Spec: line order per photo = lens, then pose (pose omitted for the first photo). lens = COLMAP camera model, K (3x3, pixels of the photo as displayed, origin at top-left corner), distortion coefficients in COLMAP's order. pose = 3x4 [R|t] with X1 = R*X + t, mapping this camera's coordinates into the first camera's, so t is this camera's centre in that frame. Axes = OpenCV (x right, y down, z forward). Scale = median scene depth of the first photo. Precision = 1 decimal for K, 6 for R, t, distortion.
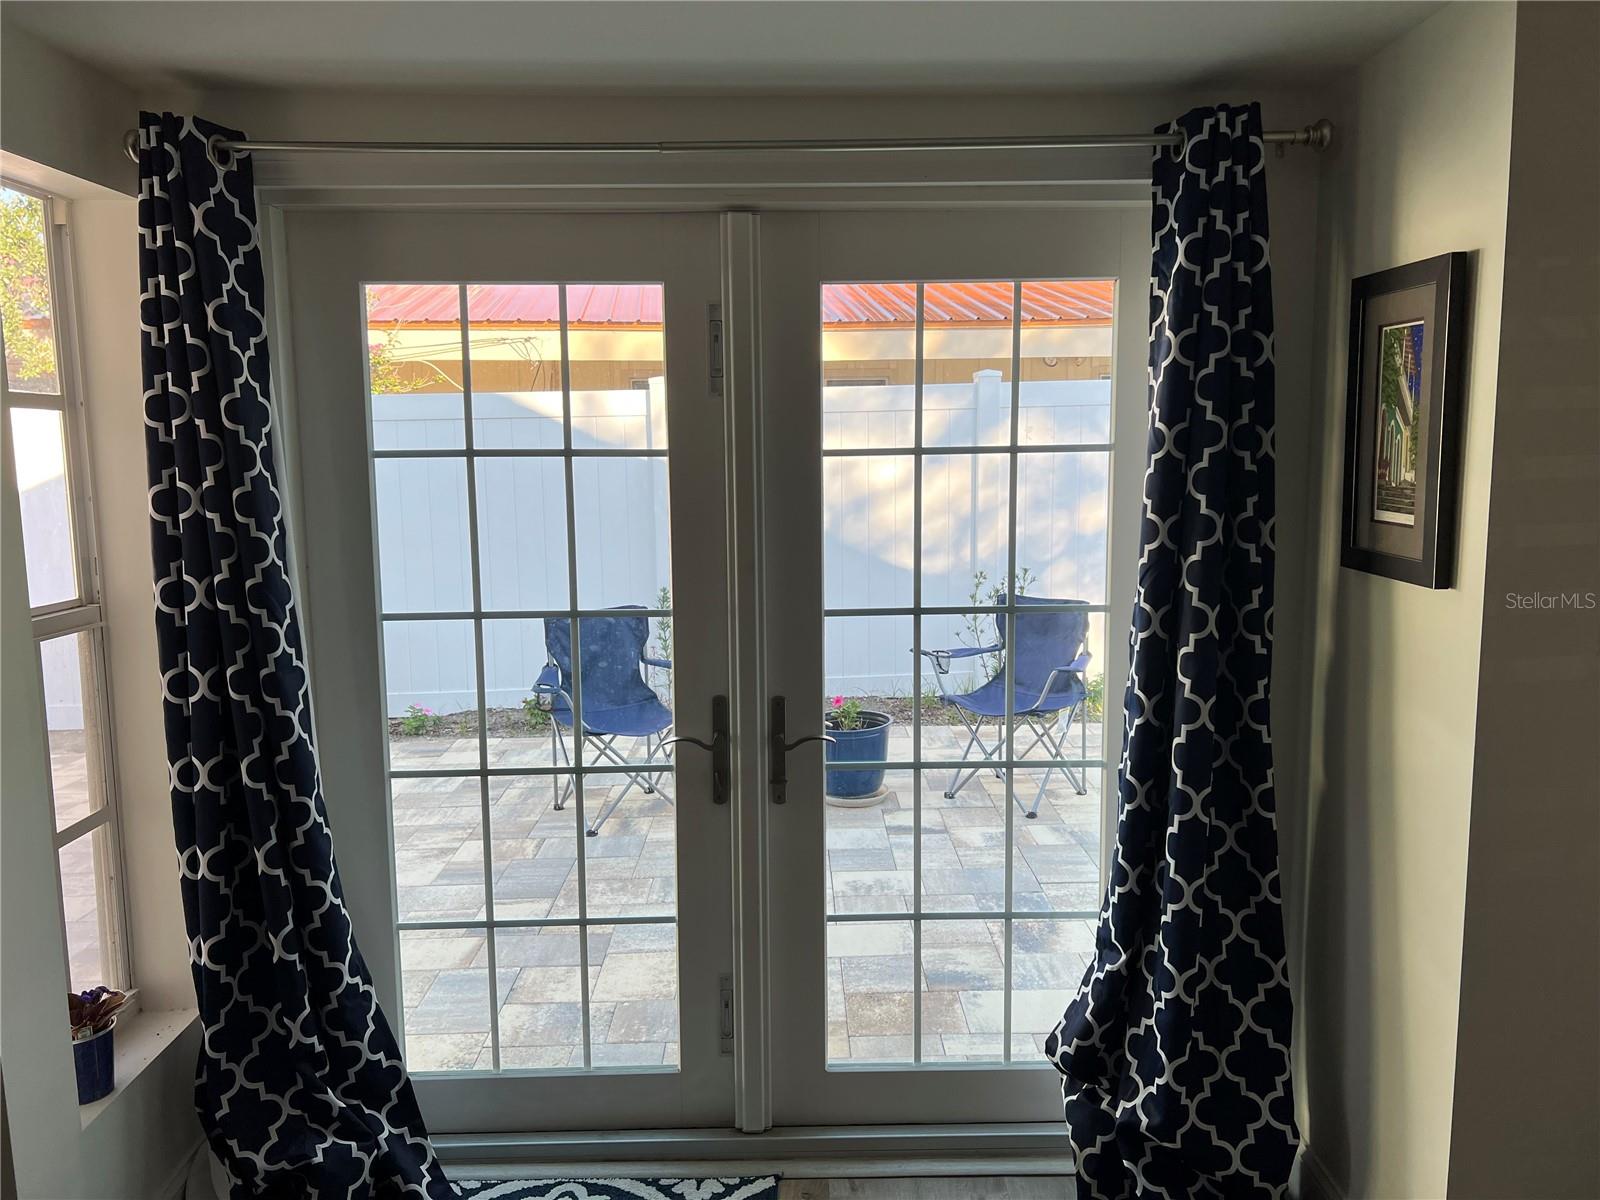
lens RADIAL K [[1207.0, 0, 805.6], [0, 1207.0, 606.3], [0, 0, 1]] dist [0.028922, -0.014237]
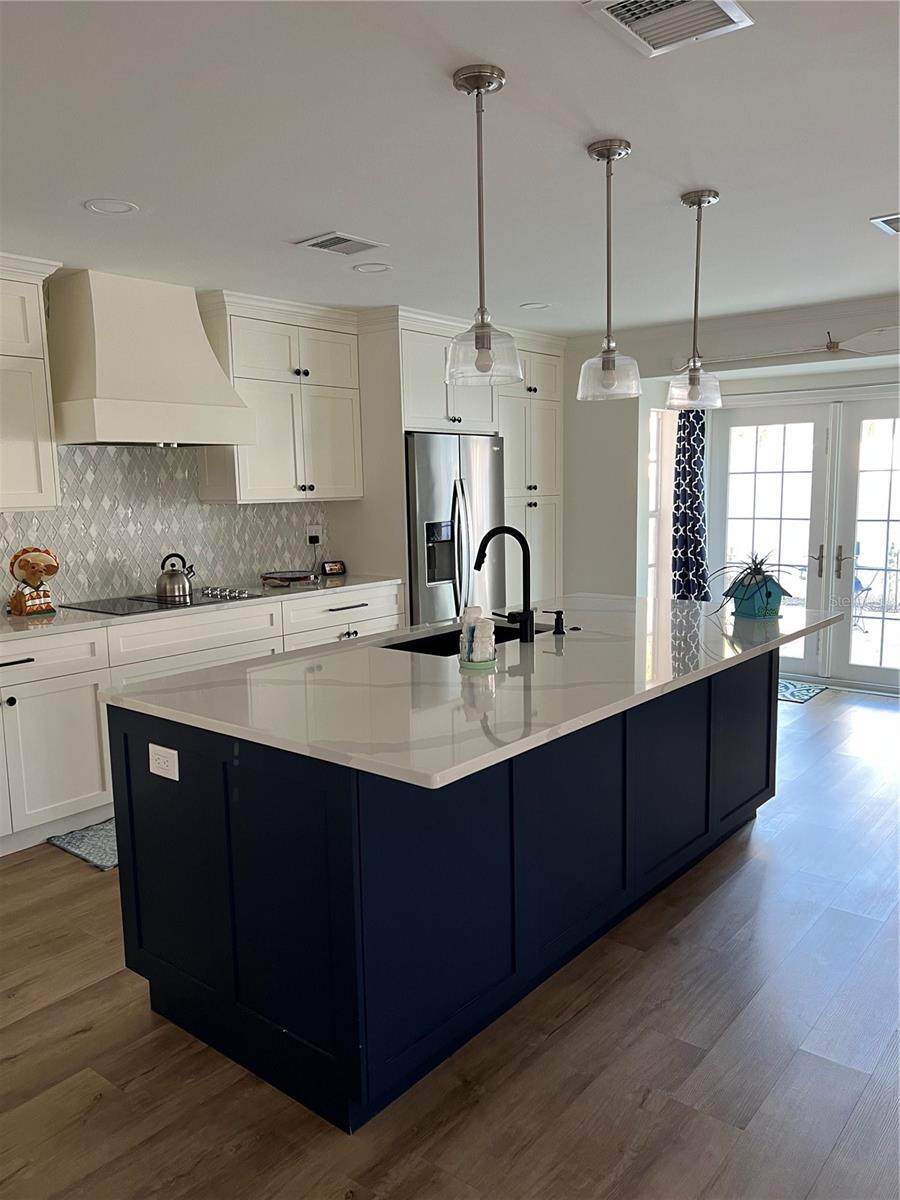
lens RADIAL K [[905.2, 0, 447.3], [0, 905.2, 607.9], [0, 0, 1]] dist [0.028922, -0.014237]
pose [[0.761270, 0.085939, -0.642715, 0.872972], [-0.079170, 0.996082, 0.039415, 0.262538], [0.643584, 0.020879, 0.765091, -1.806263]]
